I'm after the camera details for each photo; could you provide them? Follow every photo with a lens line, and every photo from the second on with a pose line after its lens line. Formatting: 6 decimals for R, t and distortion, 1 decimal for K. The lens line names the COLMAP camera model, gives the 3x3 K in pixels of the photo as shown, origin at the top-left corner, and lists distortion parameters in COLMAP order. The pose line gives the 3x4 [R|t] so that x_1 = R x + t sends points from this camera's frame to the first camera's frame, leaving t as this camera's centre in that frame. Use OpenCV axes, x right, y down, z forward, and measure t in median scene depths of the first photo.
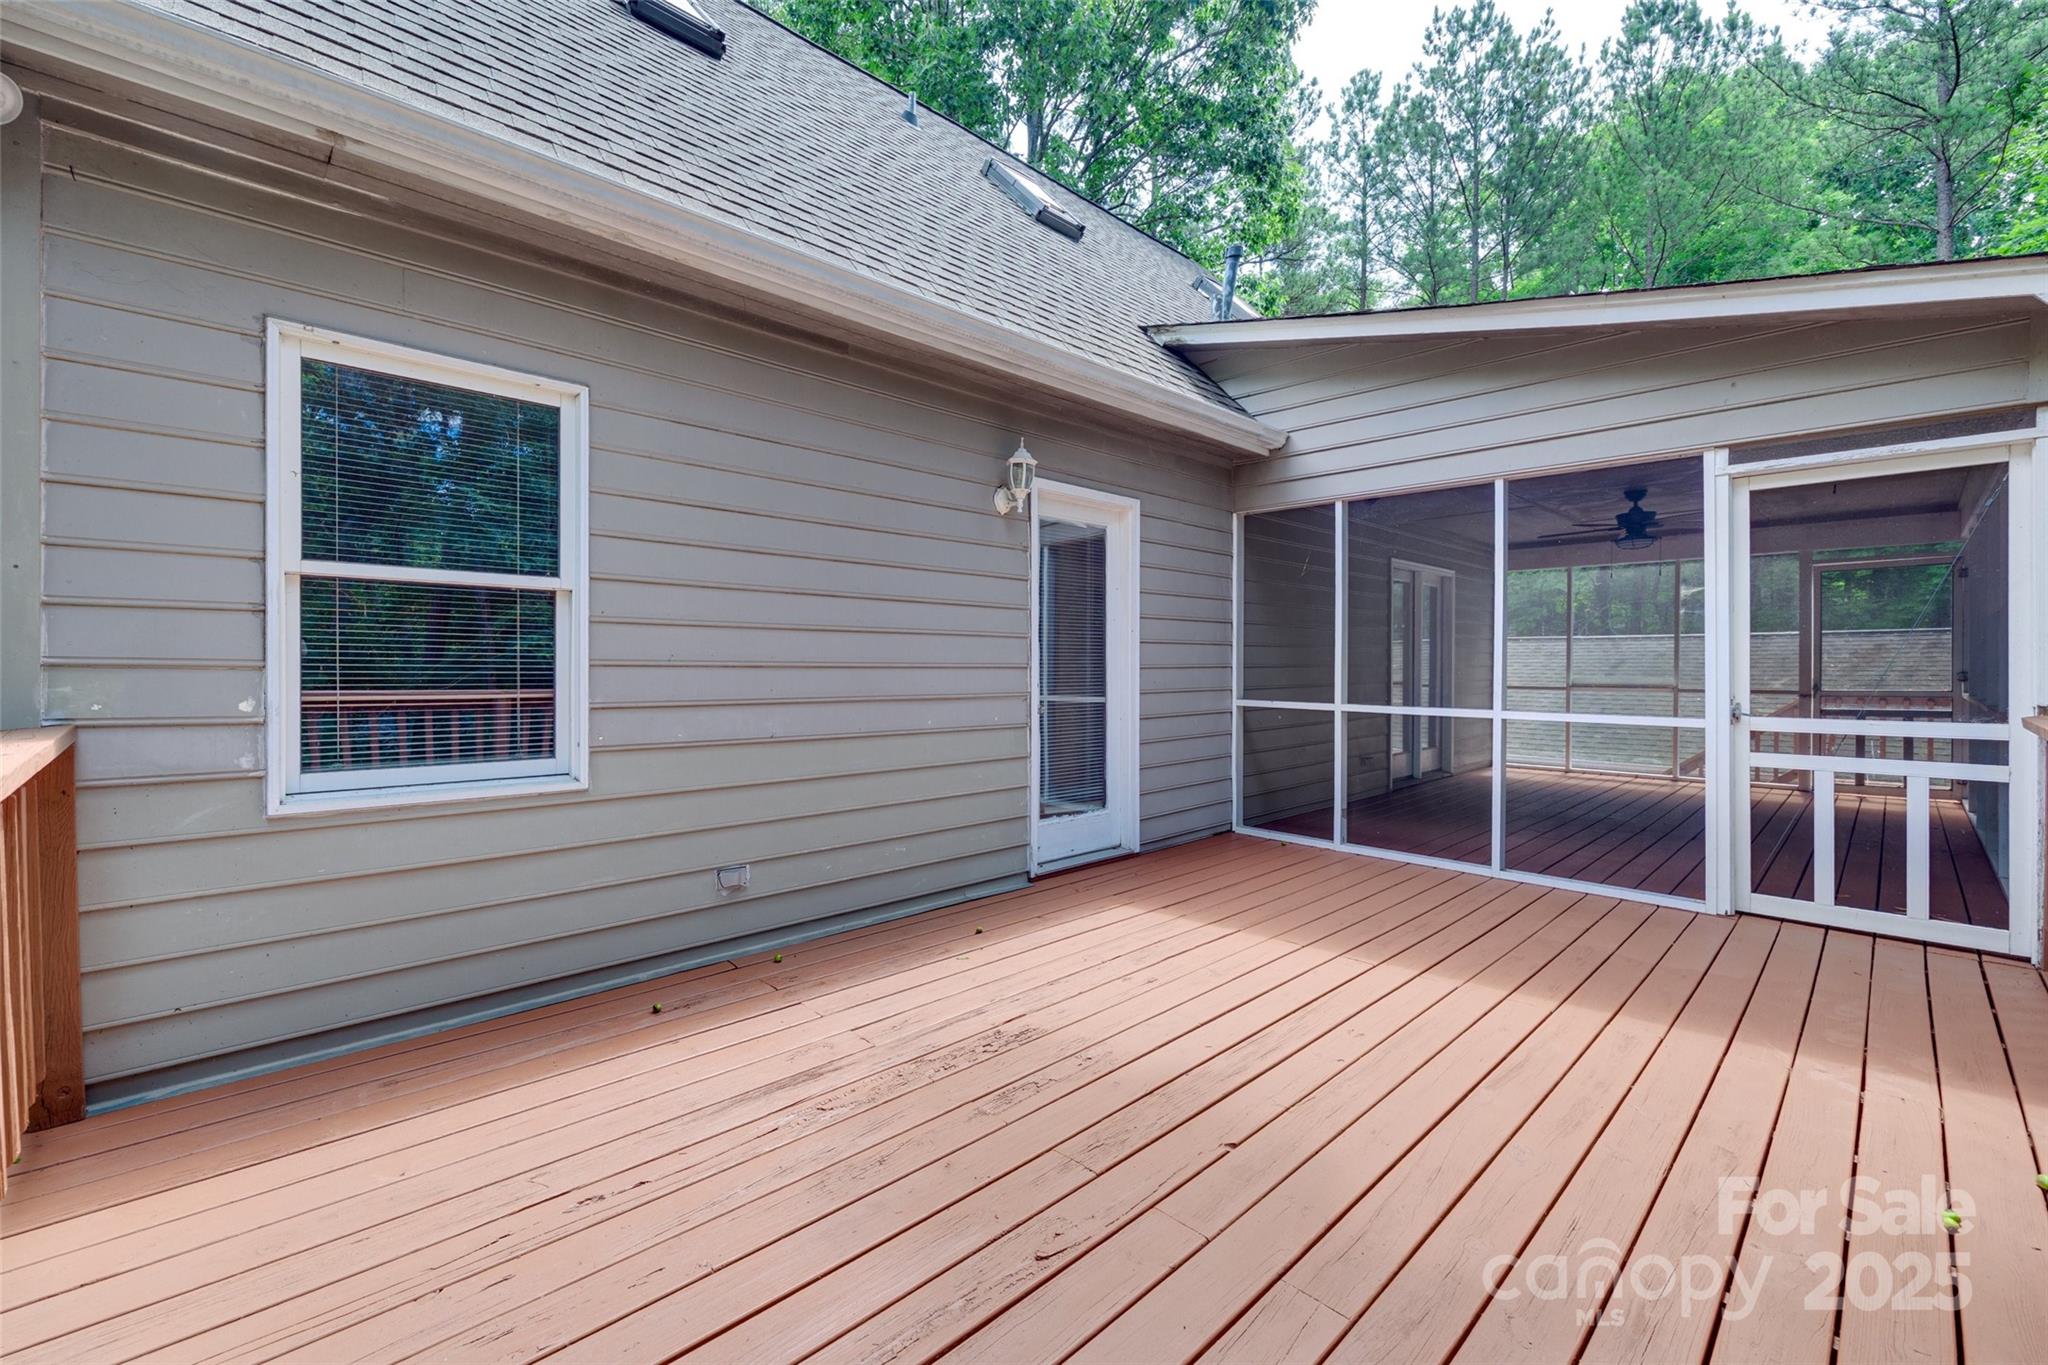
lens RADIAL K [[848.1, 0, 1036.4], [0, 848.1, 662.8], [0, 0, 1]] dist [0.001398, 0.000375]
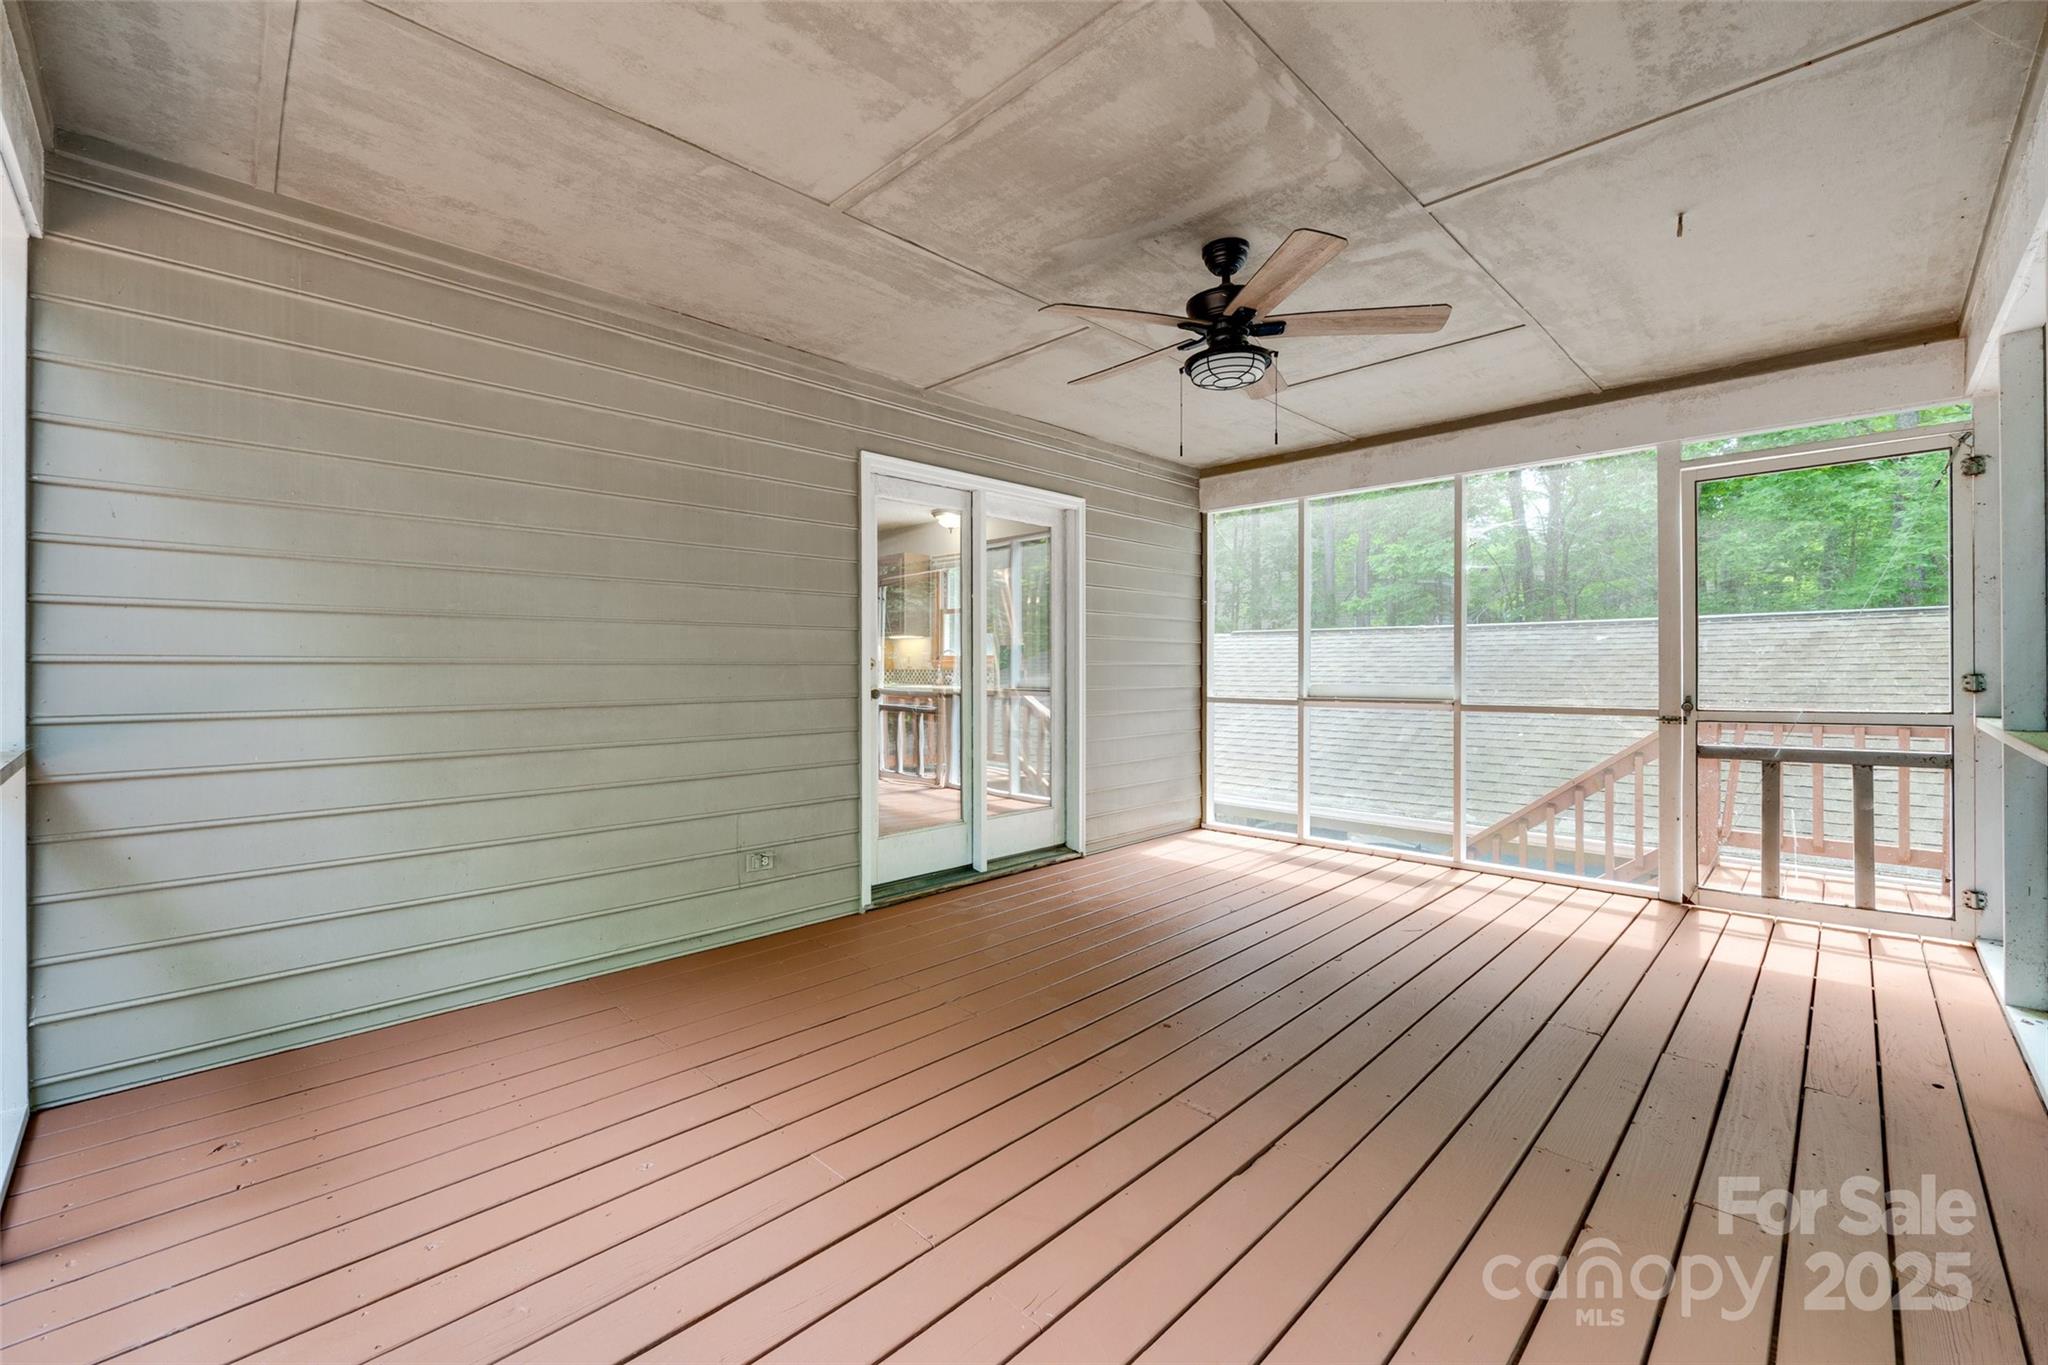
lens RADIAL K [[822.0, 0, 1023.7], [0, 822.0, 658.7], [0, 0, 1]] dist [-0.000293, -0.006254]
pose [[0.999978, -0.003761, 0.005455, 0.144305], [0.003771, 0.999991, -0.001892, 0.000178], [-0.005447, 0.001913, 0.999983, 0.142604]]
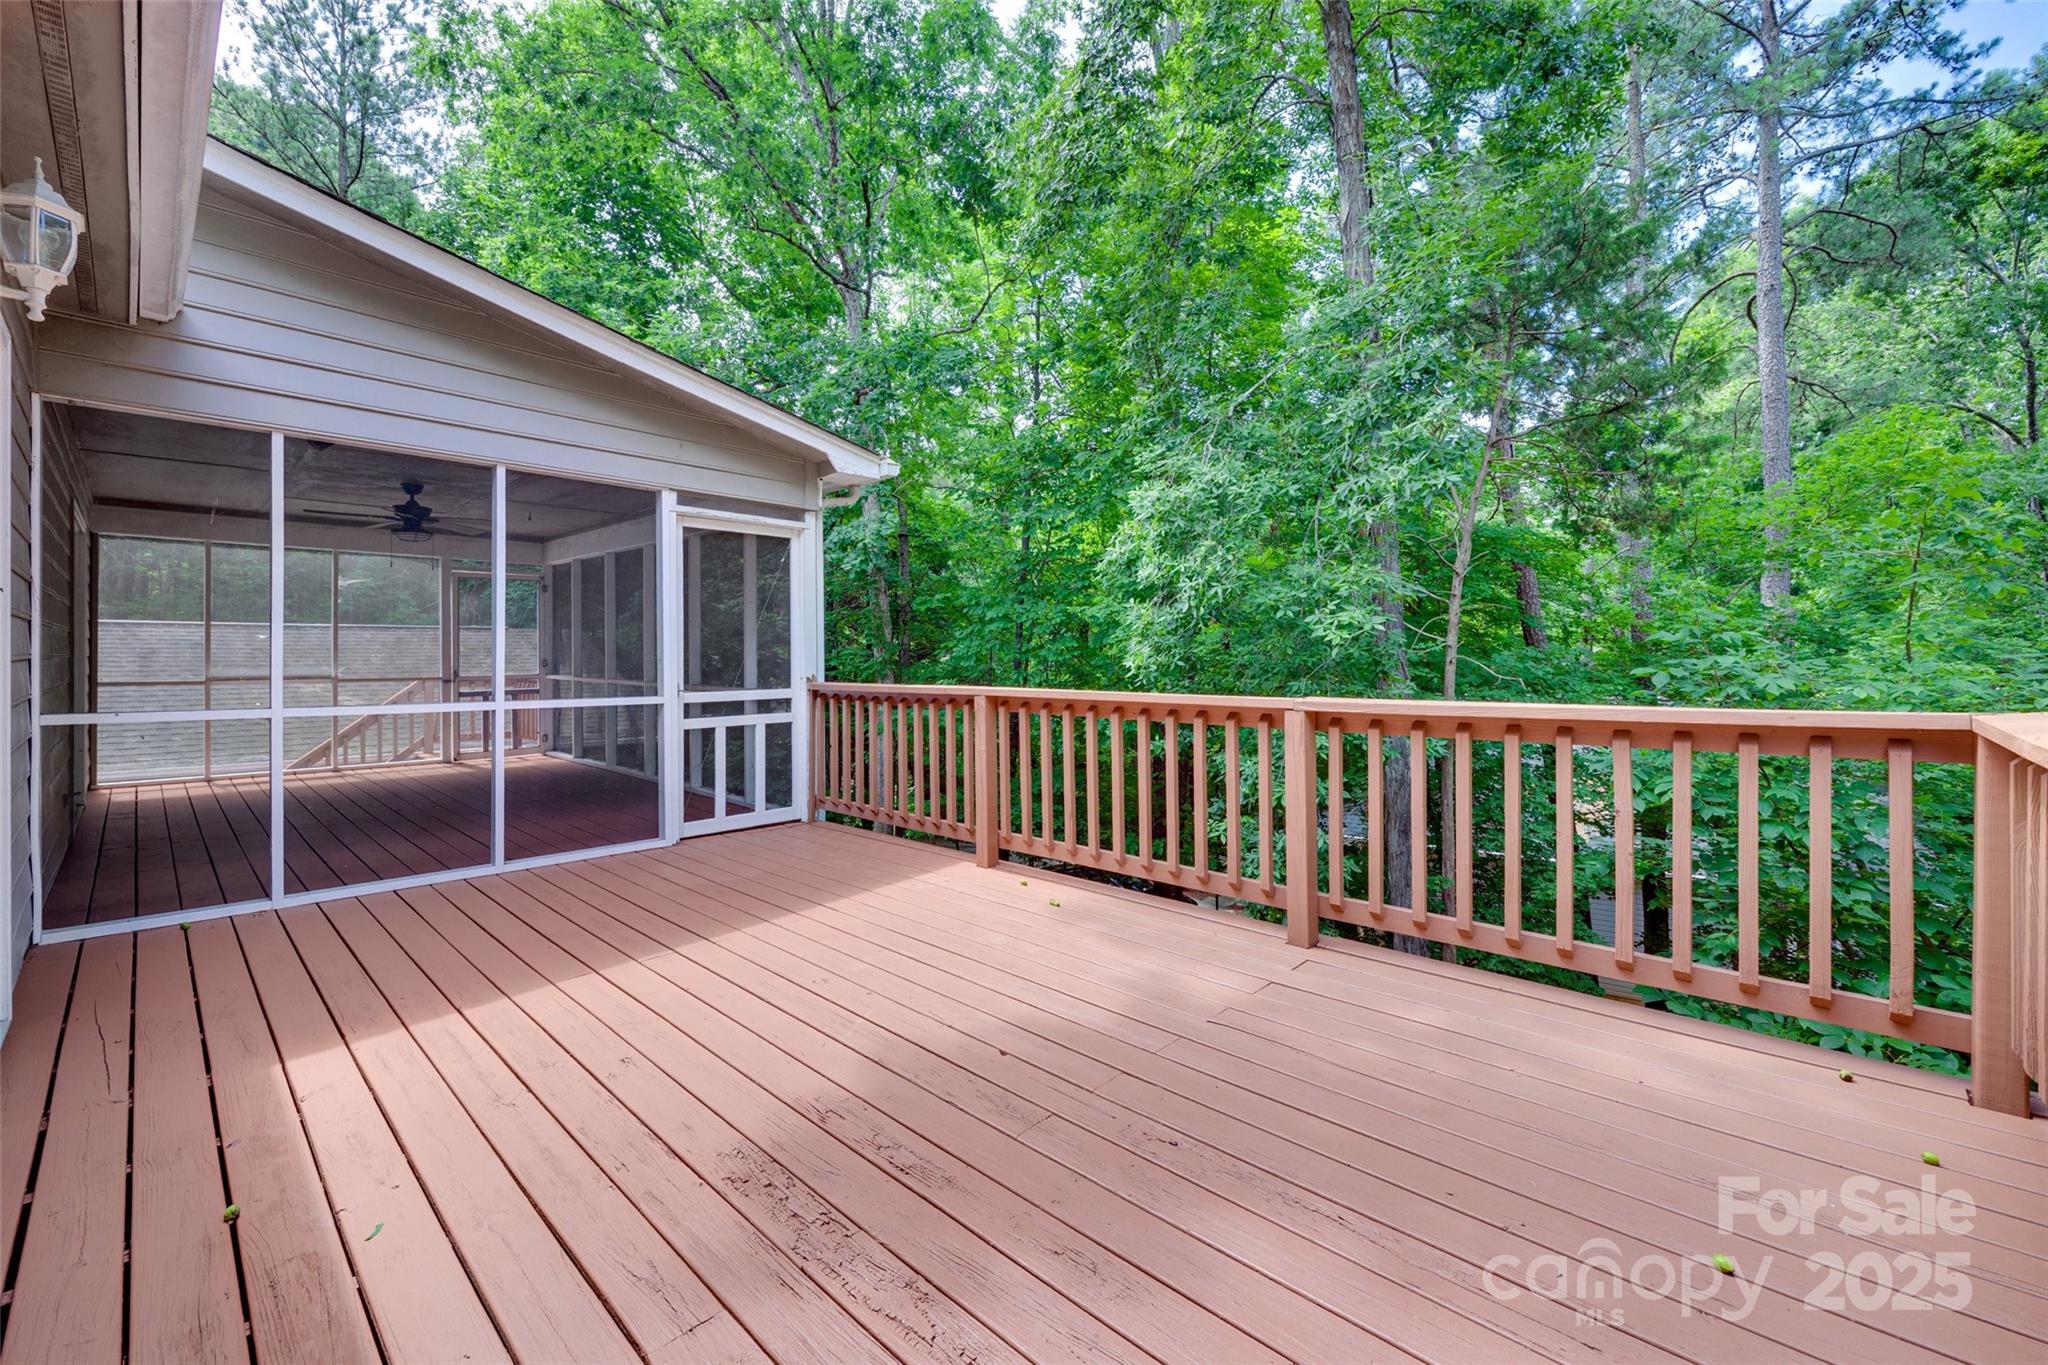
lens RADIAL K [[838.2, 0, 976.6], [0, 838.2, 653.6], [0, 0, 1]] dist [-0.000691, -0.000049]
pose [[-0.002302, -0.000063, 0.999997, -0.072374], [-0.000362, 1.000000, 0.000062, 0.000033], [-0.999997, -0.000362, -0.002302, 0.077421]]
